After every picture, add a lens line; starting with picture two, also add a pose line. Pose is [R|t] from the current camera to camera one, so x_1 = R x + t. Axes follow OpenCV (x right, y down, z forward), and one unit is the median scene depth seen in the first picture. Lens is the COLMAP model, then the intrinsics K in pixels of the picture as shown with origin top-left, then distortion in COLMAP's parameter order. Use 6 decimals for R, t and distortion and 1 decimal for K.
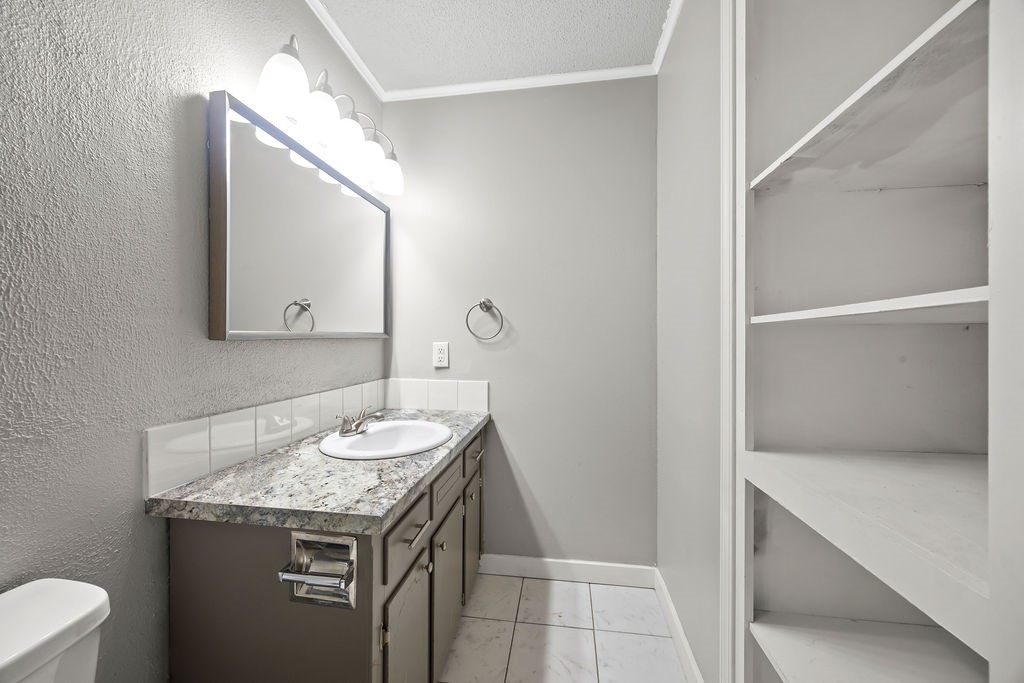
lens RADIAL K [[394.6, 0, 512.2], [0, 394.6, 342.2], [0, 0, 1]] dist [0.002391, 0.000371]
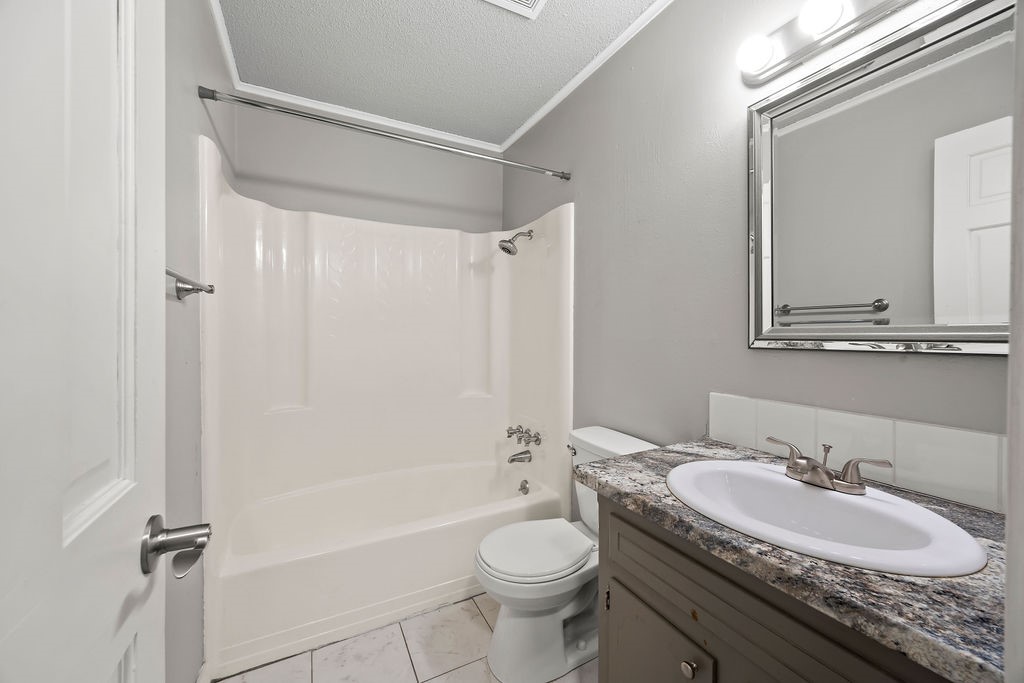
lens RADIAL K [[394.6, 0, 513.0], [0, 394.6, 337.0], [0, 0, 1]] dist [0.002391, 0.000371]
pose [[-0.811164, 0.010442, -0.584725, 0.463481], [0.008048, 0.999945, 0.006694, -0.023009], [0.584763, 0.000724, -0.811204, 1.173001]]
